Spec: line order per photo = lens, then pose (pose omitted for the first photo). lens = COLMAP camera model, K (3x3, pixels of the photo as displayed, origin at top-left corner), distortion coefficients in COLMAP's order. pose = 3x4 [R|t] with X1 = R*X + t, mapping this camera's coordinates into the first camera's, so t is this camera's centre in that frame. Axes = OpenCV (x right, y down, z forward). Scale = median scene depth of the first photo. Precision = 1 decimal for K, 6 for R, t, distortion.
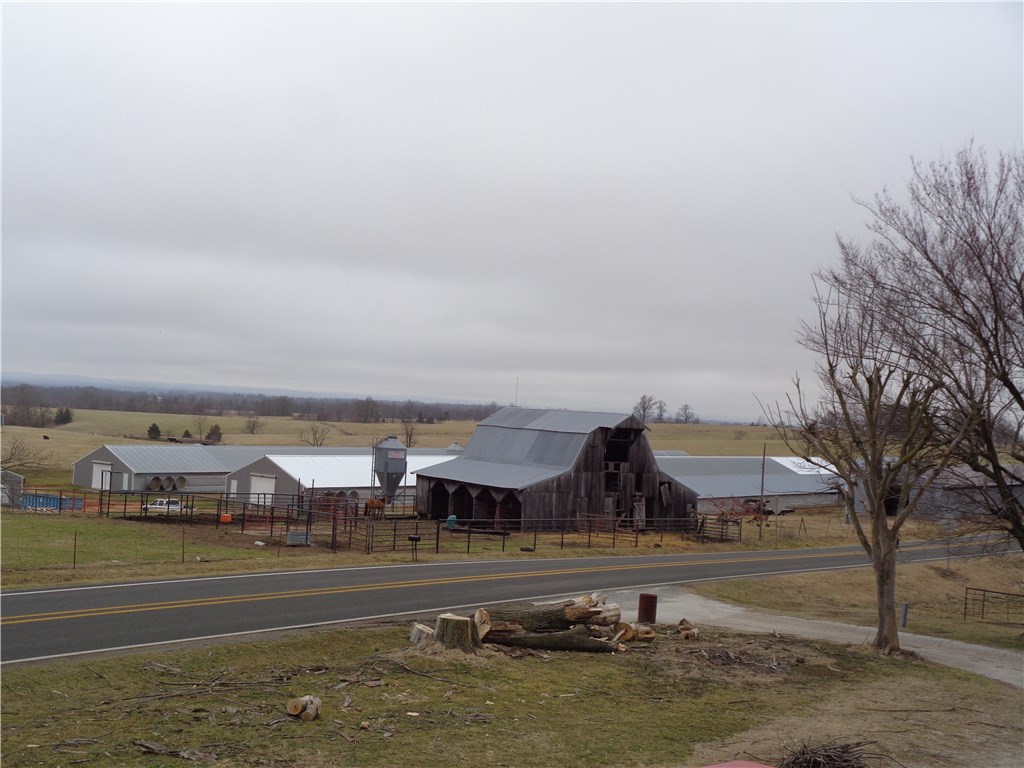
lens RADIAL K [[1241.8, 0, 511.0], [0, 1241.8, 379.5], [0, 0, 1]] dist [-0.022020, 0.000000]
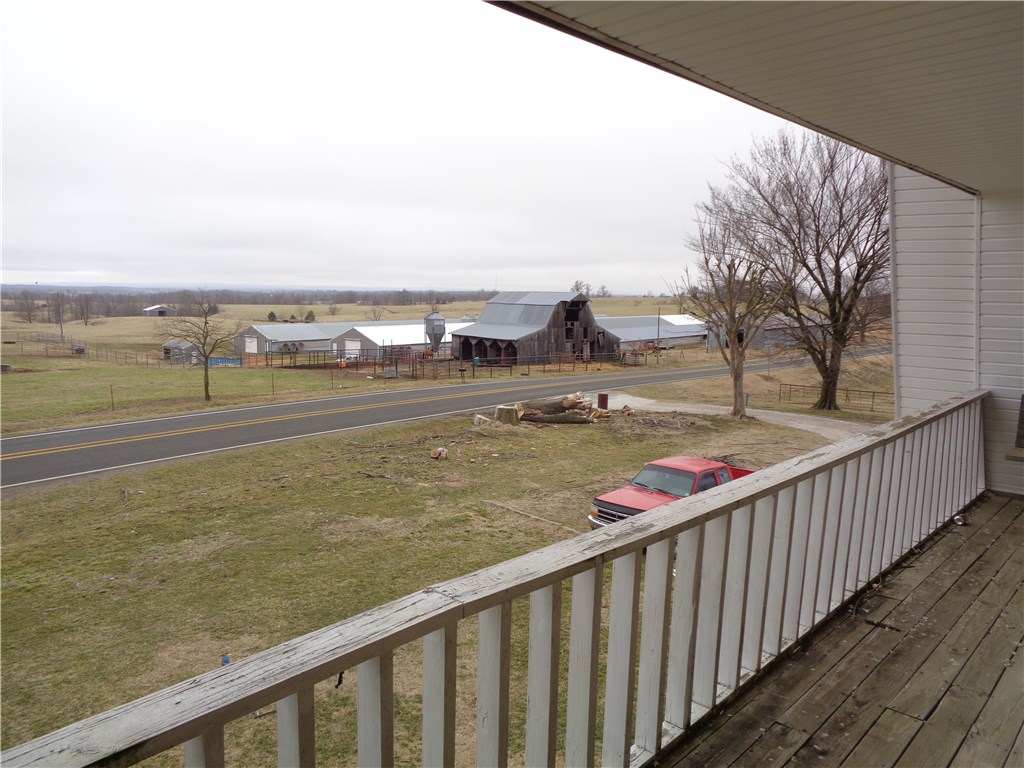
lens RADIAL K [[775.3, 0, 515.7], [0, 775.3, 383.6], [0, 0, 1]] dist [-0.011779, 0.003834]
pose [[0.998708, -0.044265, 0.024963, -0.023708], [0.040320, 0.989195, 0.140950, -0.001253], [-0.030933, -0.139762, 0.989702, -0.051544]]
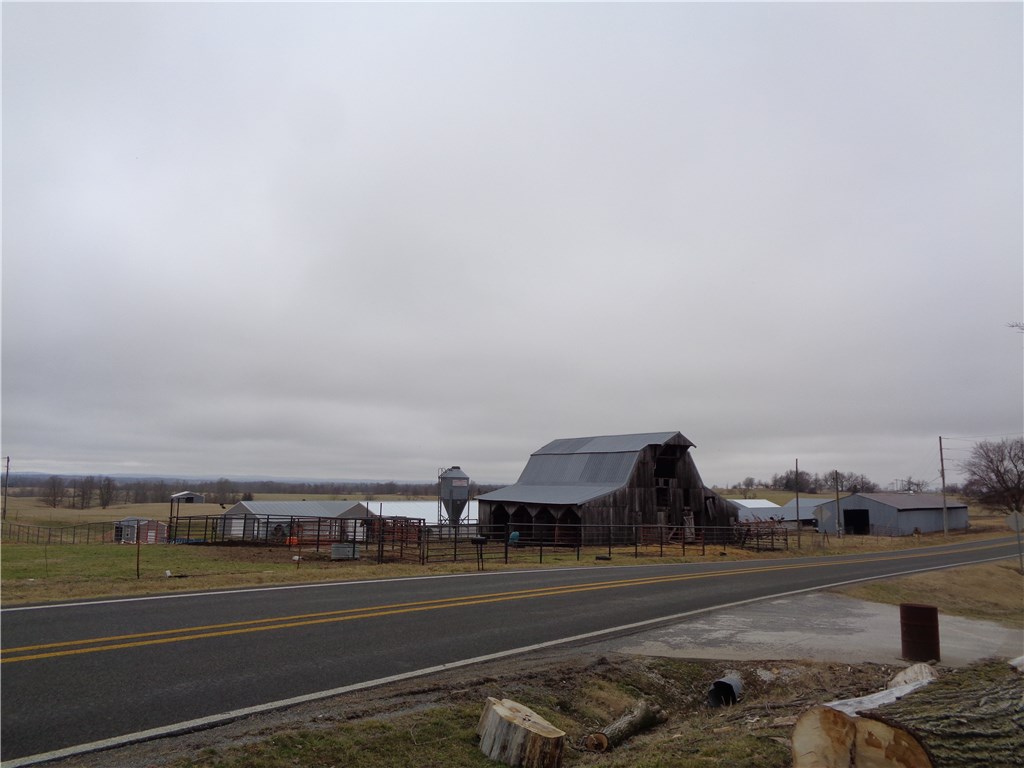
lens RADIAL K [[775.3, 0, 512.0], [0, 775.3, 389.5], [0, 0, 1]] dist [-0.011779, 0.003834]
pose [[0.998896, -0.039423, -0.025565, -0.030679], [0.036605, 0.994049, -0.102599, 0.062638], [0.029457, 0.101550, 0.994394, 0.377719]]
